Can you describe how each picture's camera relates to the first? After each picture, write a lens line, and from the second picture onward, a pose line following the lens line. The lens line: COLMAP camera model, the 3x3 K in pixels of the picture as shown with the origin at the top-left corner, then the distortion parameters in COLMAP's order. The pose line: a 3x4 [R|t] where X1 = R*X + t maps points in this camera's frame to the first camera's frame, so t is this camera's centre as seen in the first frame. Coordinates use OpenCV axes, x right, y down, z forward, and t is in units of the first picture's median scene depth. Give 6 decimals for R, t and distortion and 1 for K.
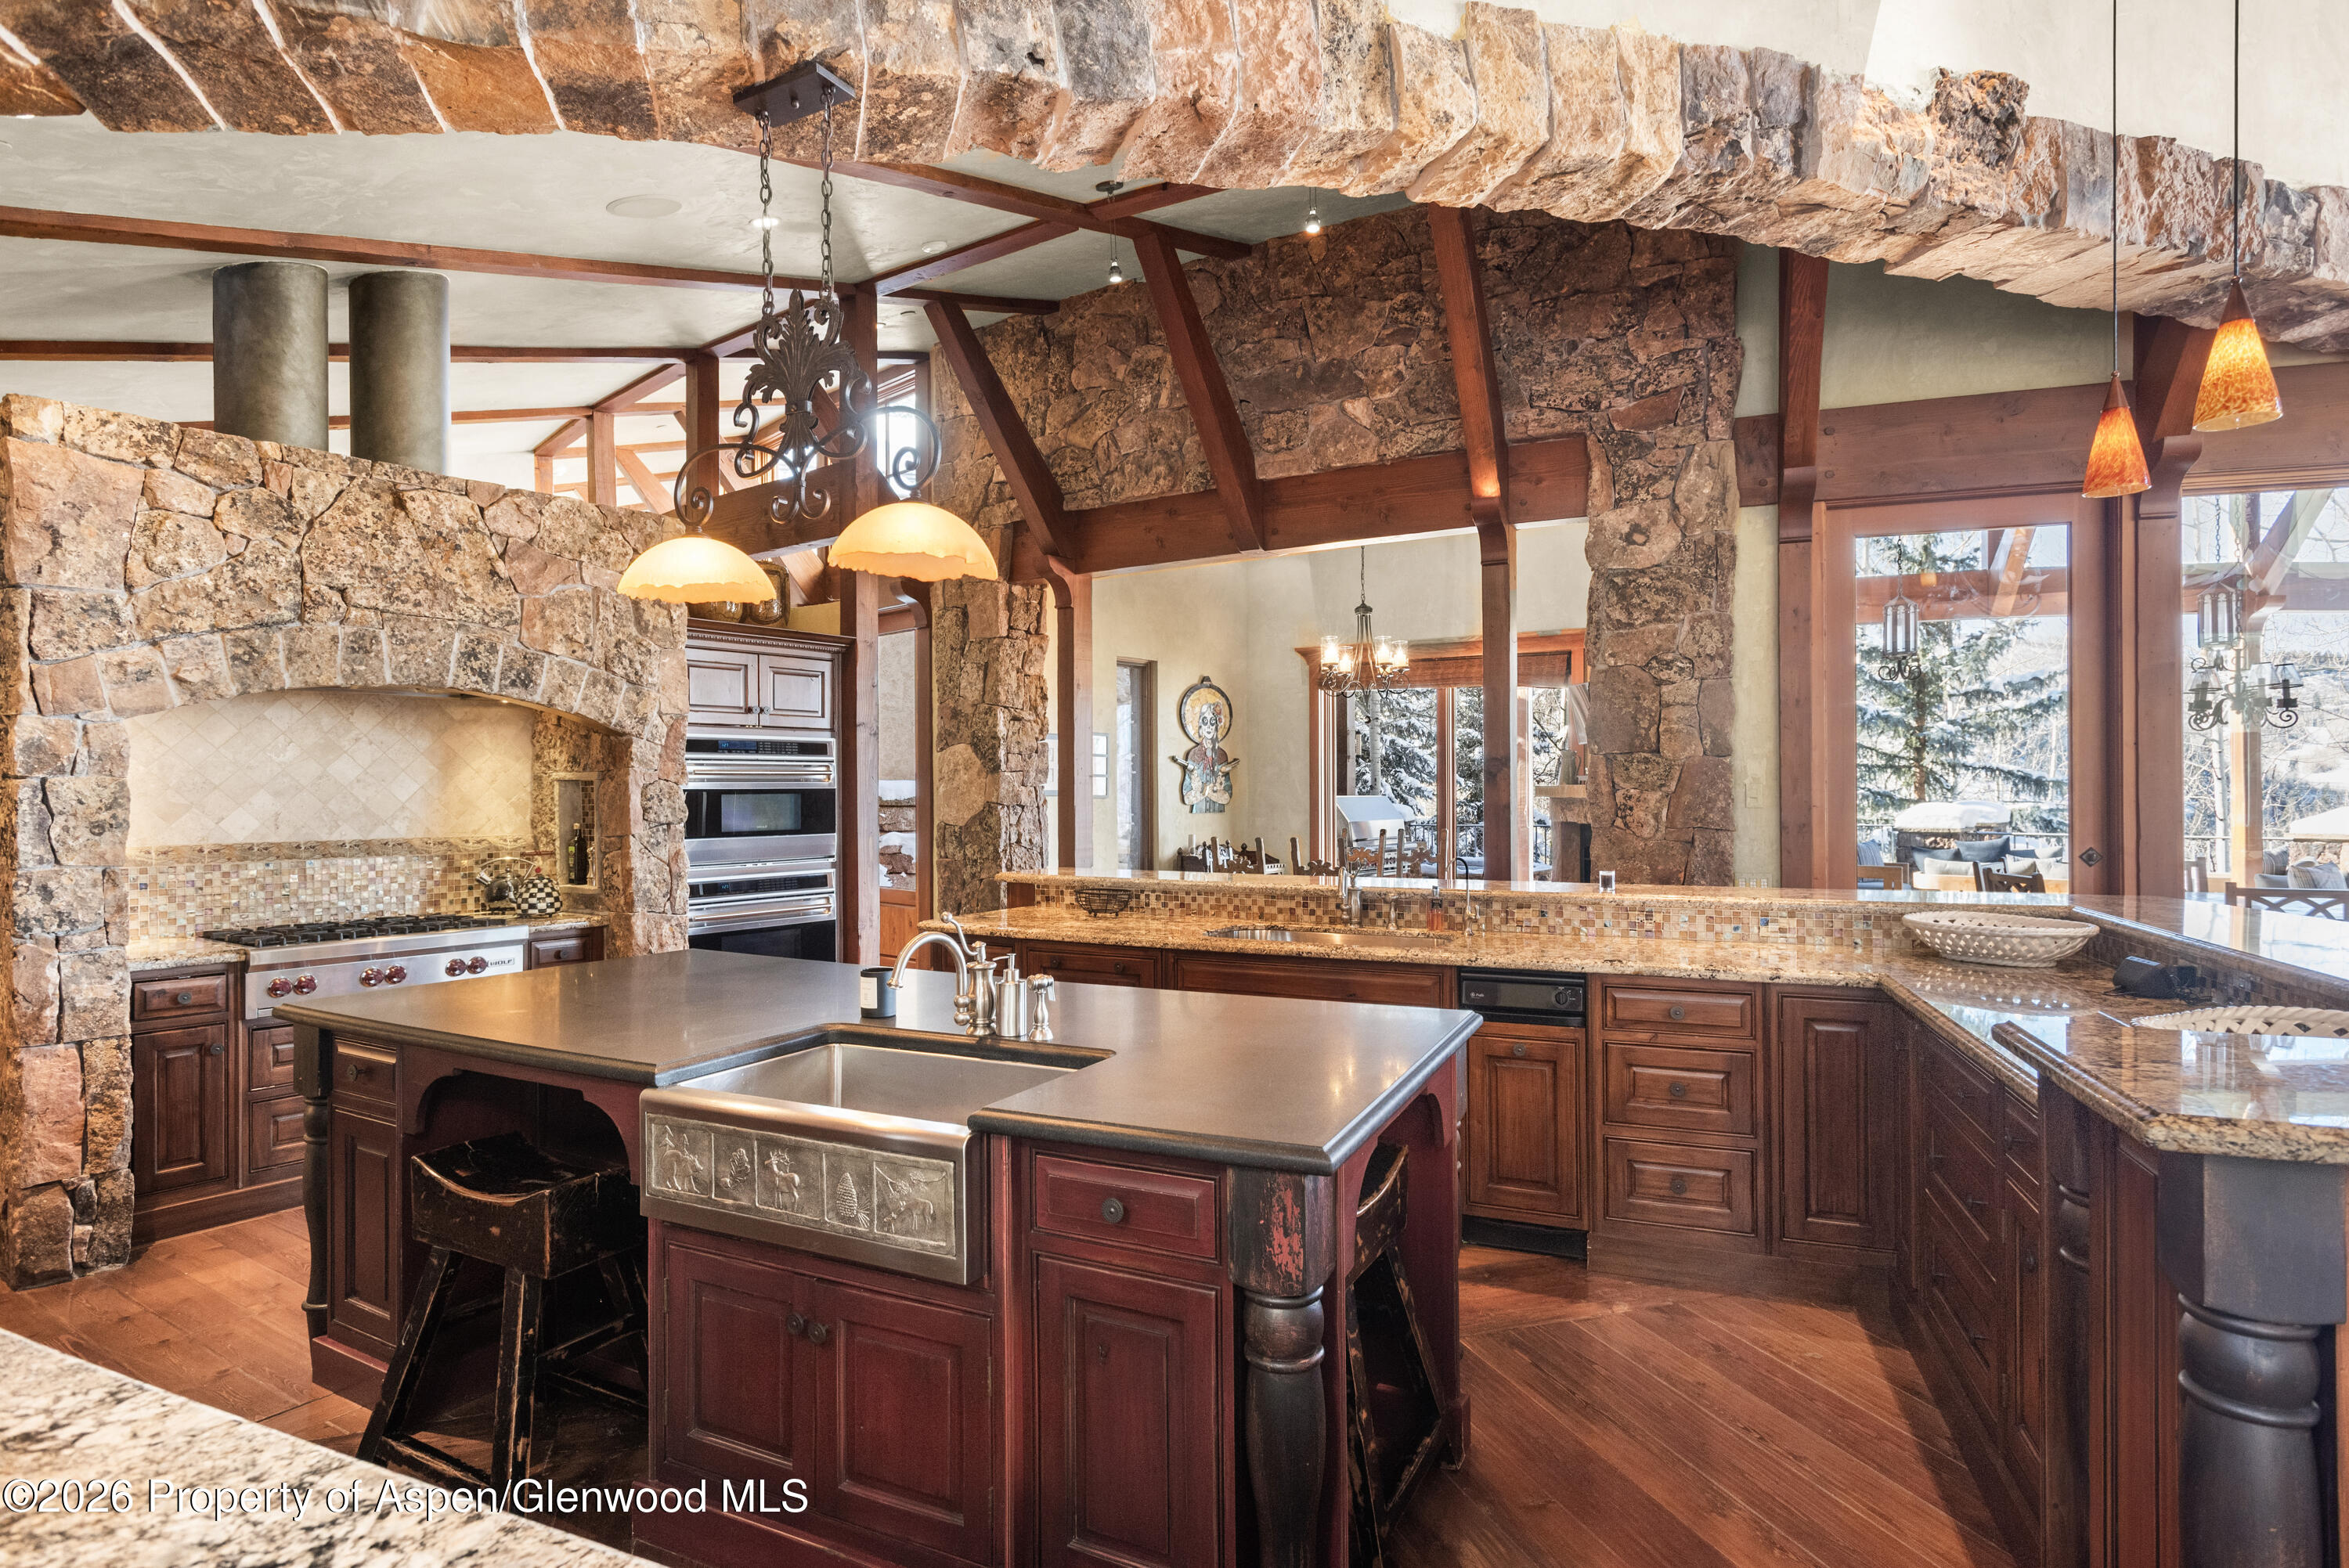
lens RADIAL K [[1224.5, 0, 1174.5], [0, 1224.5, 784.0], [0, 0, 1]] dist [-0.002038, -0.000449]
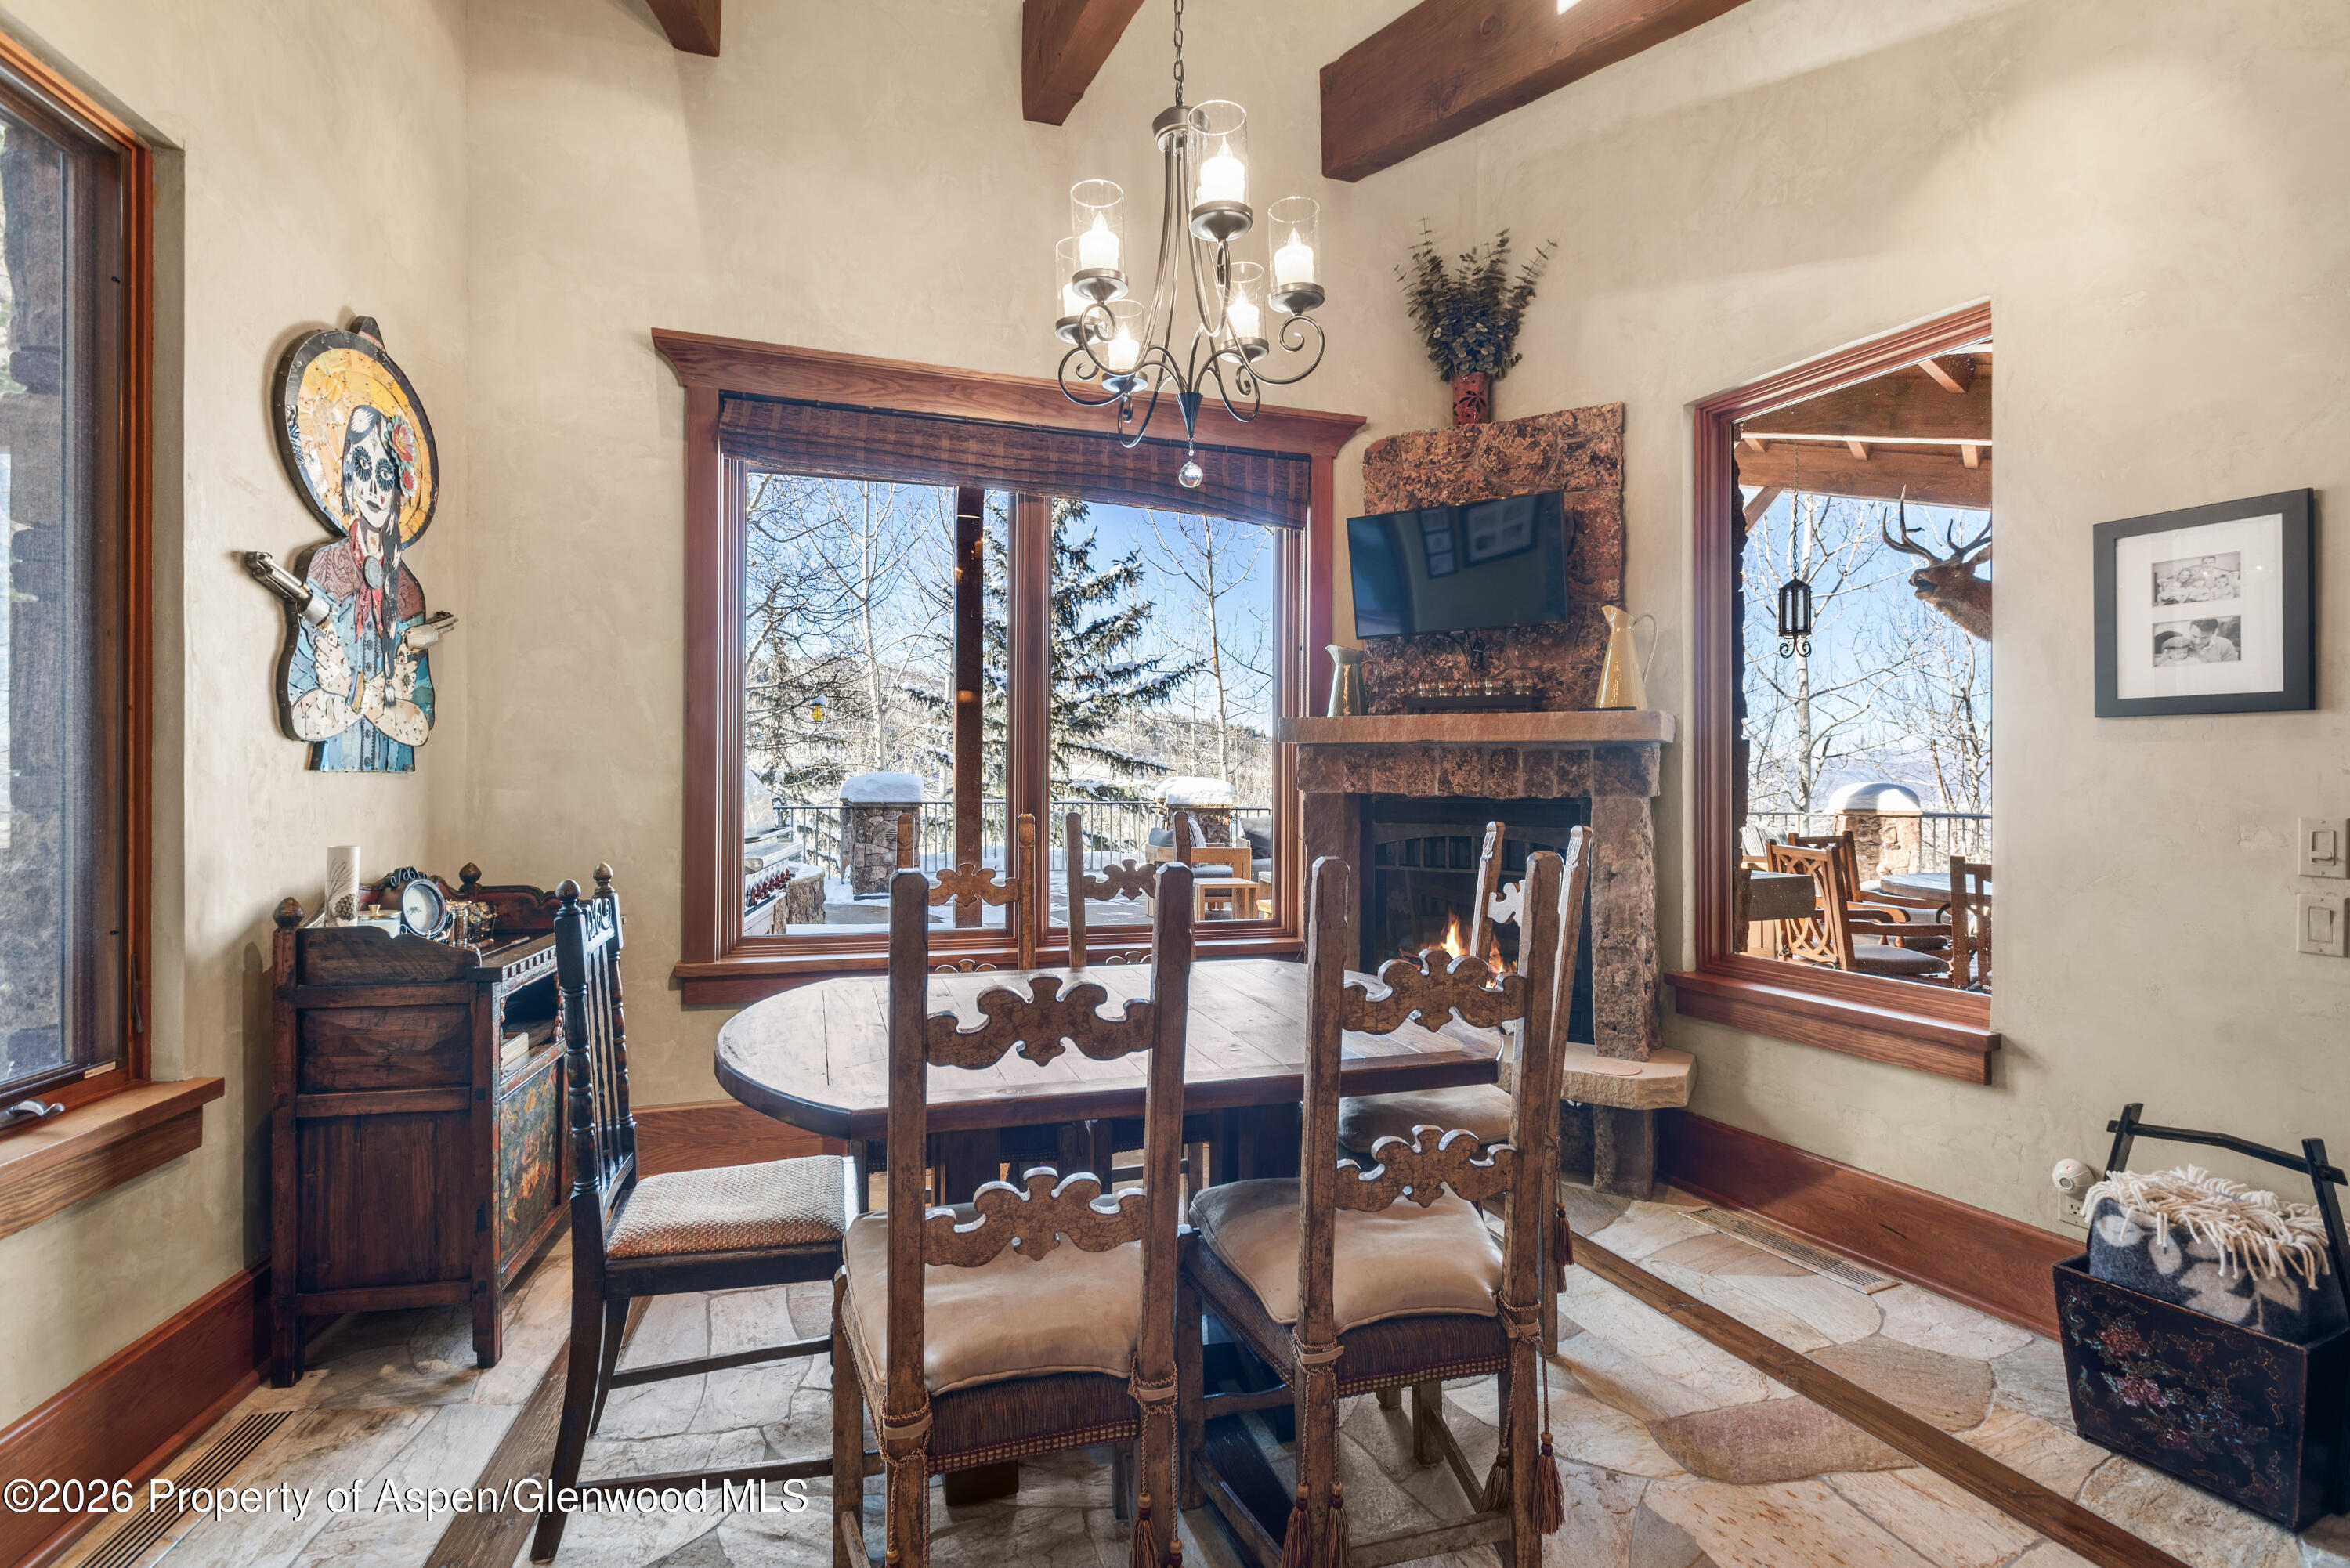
lens RADIAL K [[1105.9, 0, 1175.0], [0, 1105.9, 784.0], [0, 0, 1]] dist [0.009076, -0.000505]
pose [[0.654512, 0.003330, 0.756044, -0.023825], [-0.013093, 0.999890, 0.006930, 0.010522], [-0.755938, -0.014435, 0.654484, 0.315972]]
